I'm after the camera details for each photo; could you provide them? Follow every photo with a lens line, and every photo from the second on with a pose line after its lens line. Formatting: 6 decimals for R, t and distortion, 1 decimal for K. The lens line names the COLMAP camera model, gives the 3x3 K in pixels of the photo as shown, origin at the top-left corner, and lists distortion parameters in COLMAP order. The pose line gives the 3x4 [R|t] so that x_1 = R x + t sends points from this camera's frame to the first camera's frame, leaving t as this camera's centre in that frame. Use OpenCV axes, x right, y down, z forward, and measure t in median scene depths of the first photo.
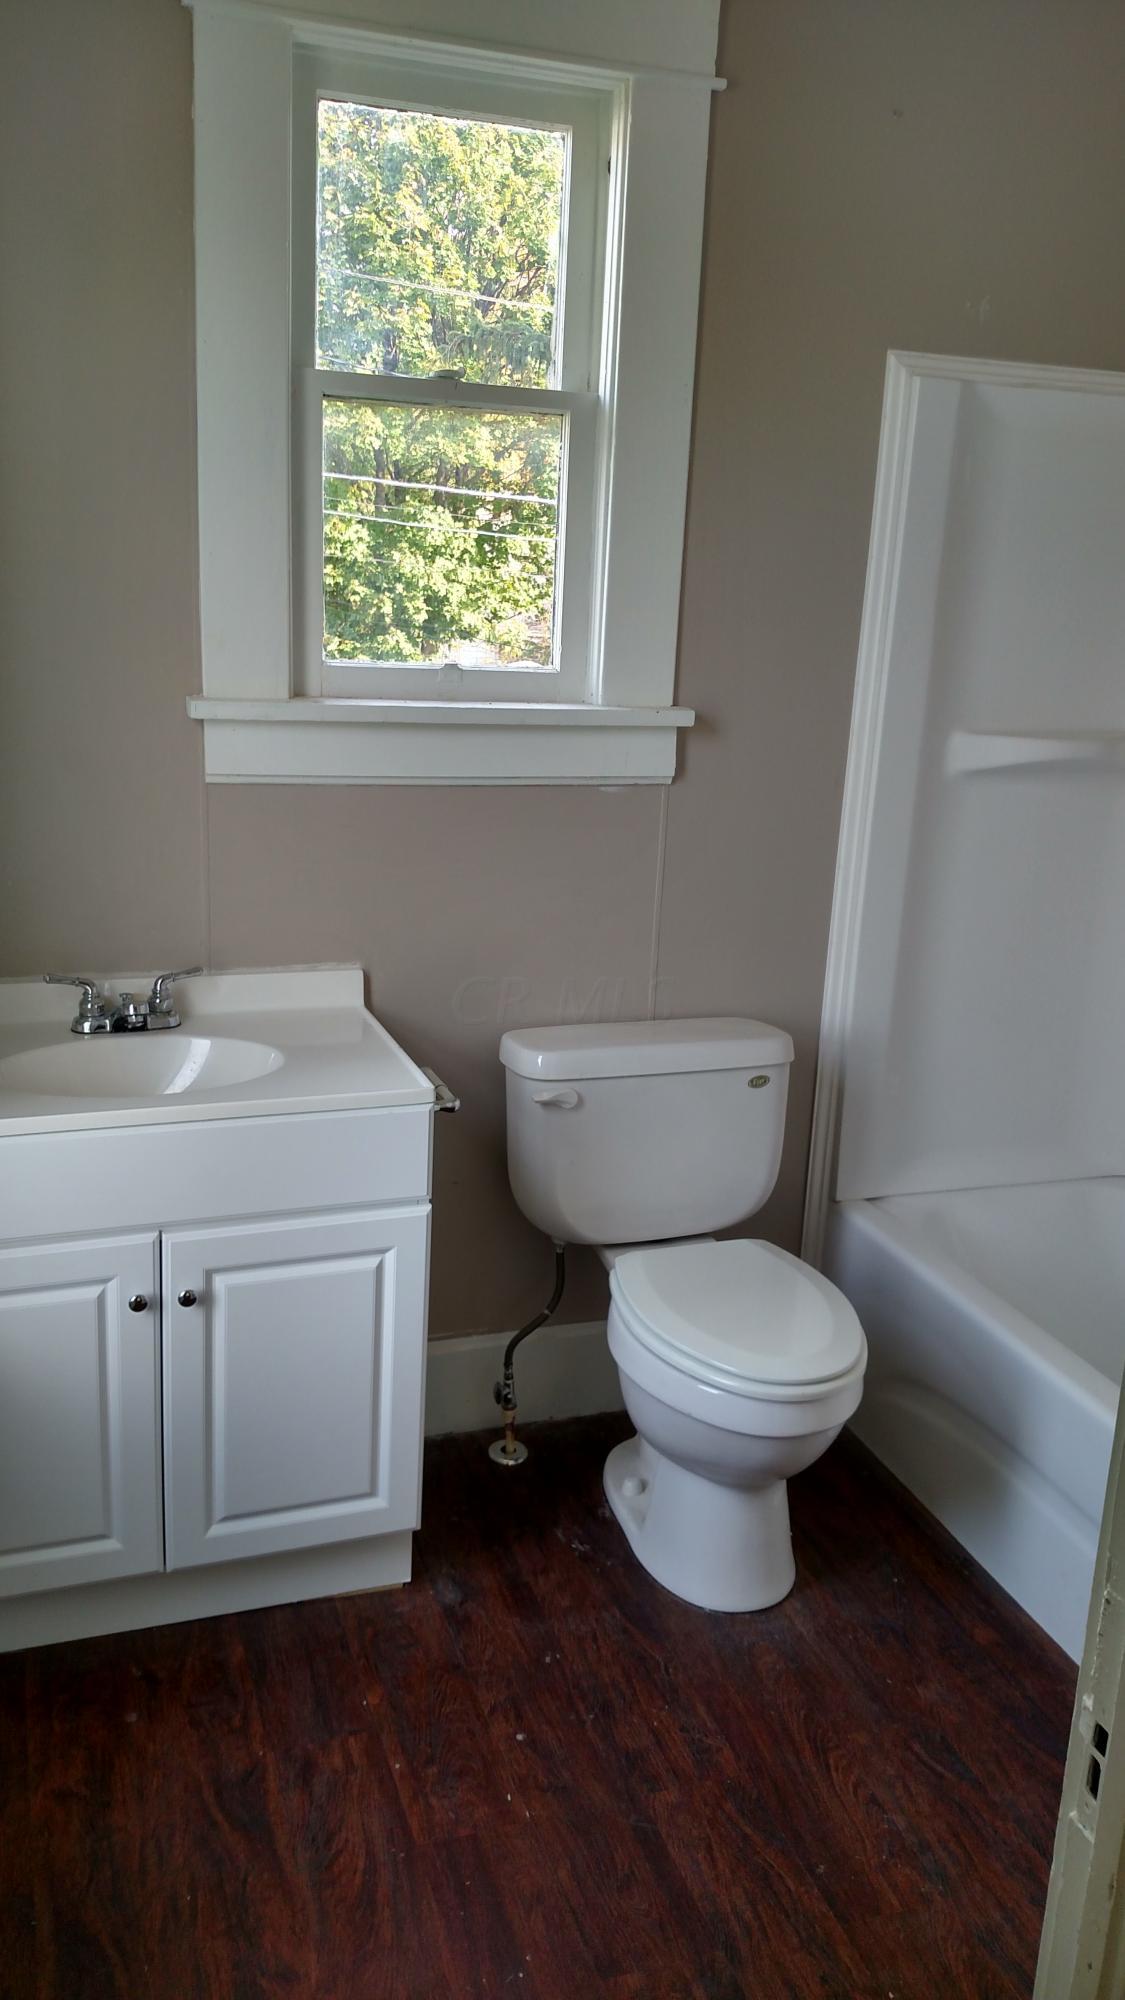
lens RADIAL K [[1545.4, 0, 534.3], [0, 1545.4, 1005.3], [0, 0, 1]] dist [0.121777, -0.207357]
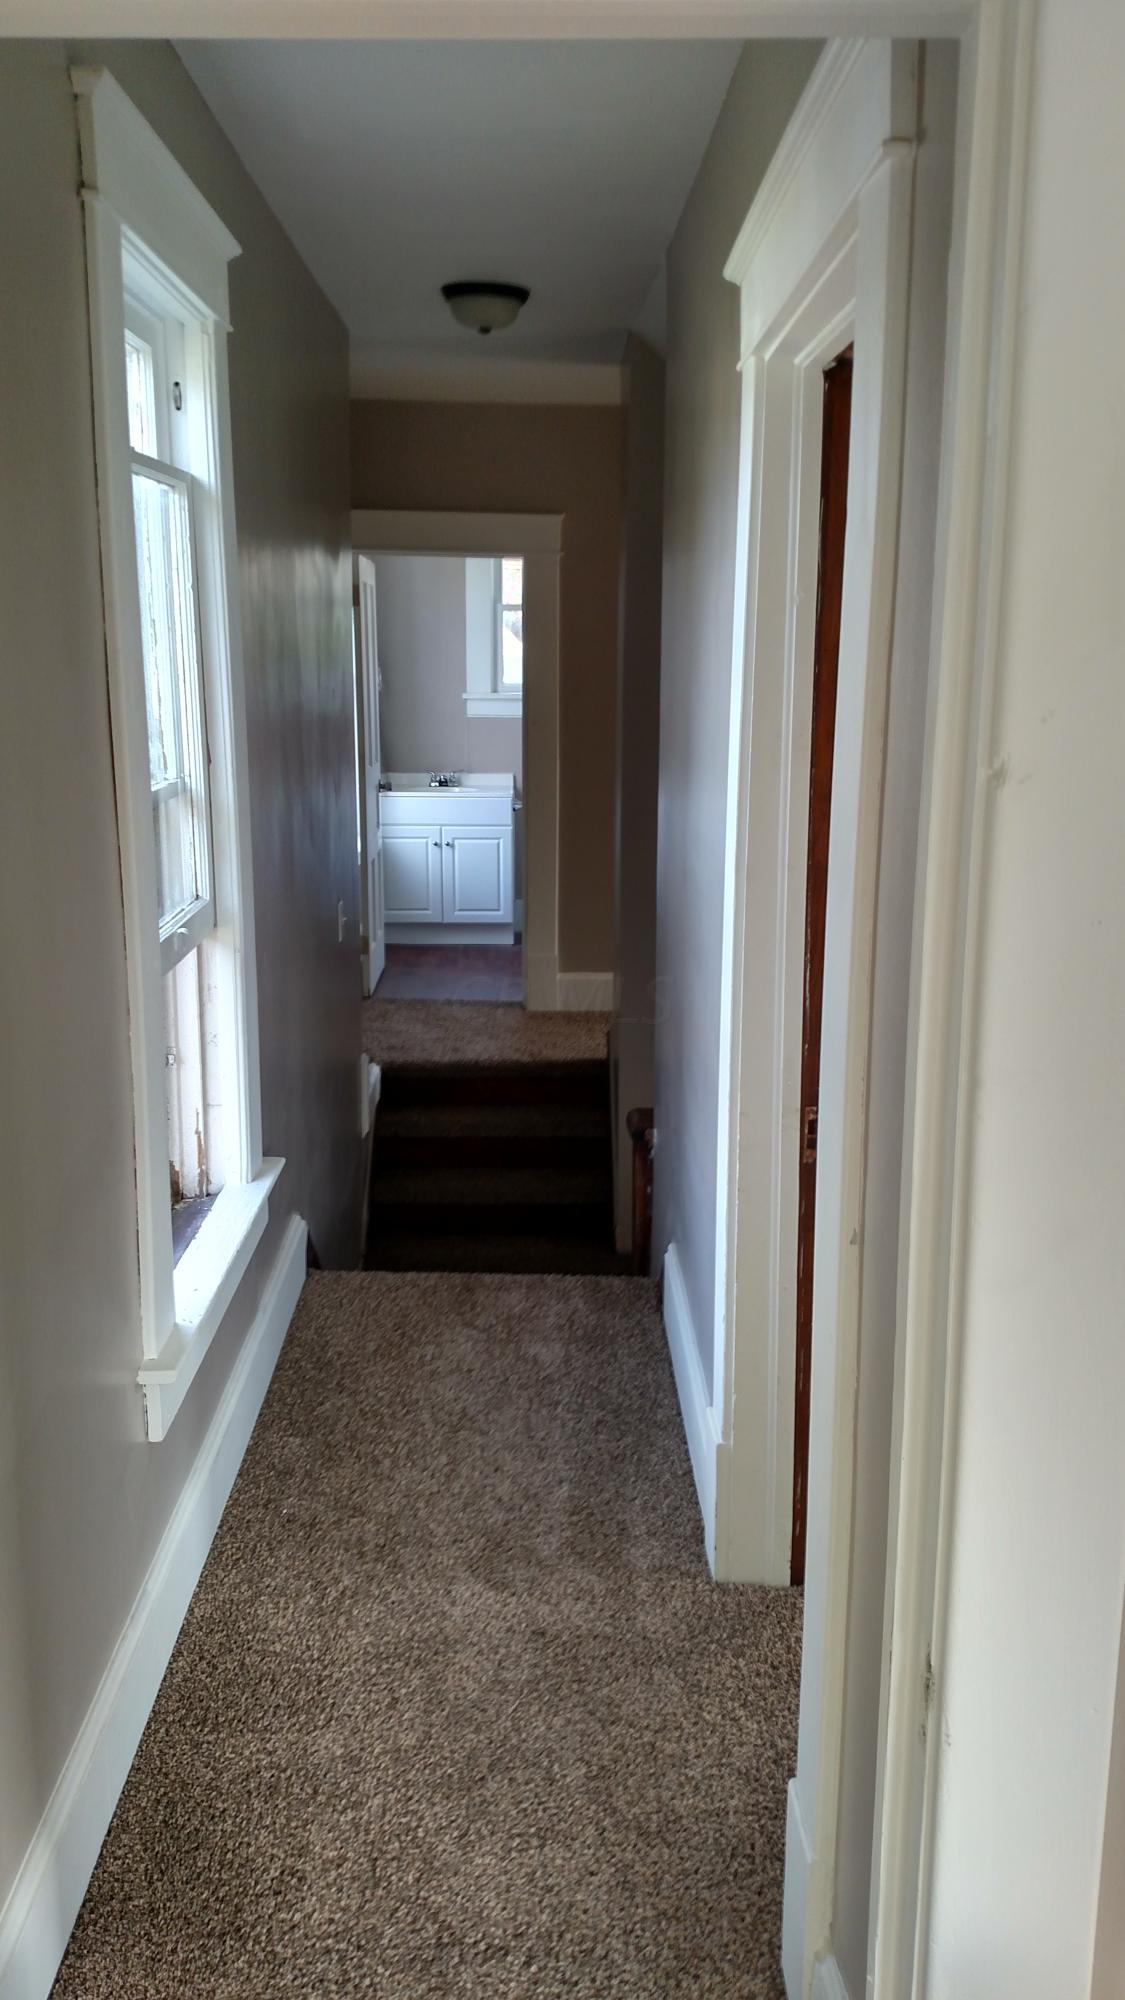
lens RADIAL K [[1545.4, 0, 534.3], [0, 1545.4, 1005.3], [0, 0, 1]] dist [0.121777, -0.207357]
pose [[0.946477, 0.033784, -0.320997, 0.946659], [-0.045675, 0.998518, -0.029587, 0.530611], [0.319522, 0.042665, 0.946618, -1.972177]]
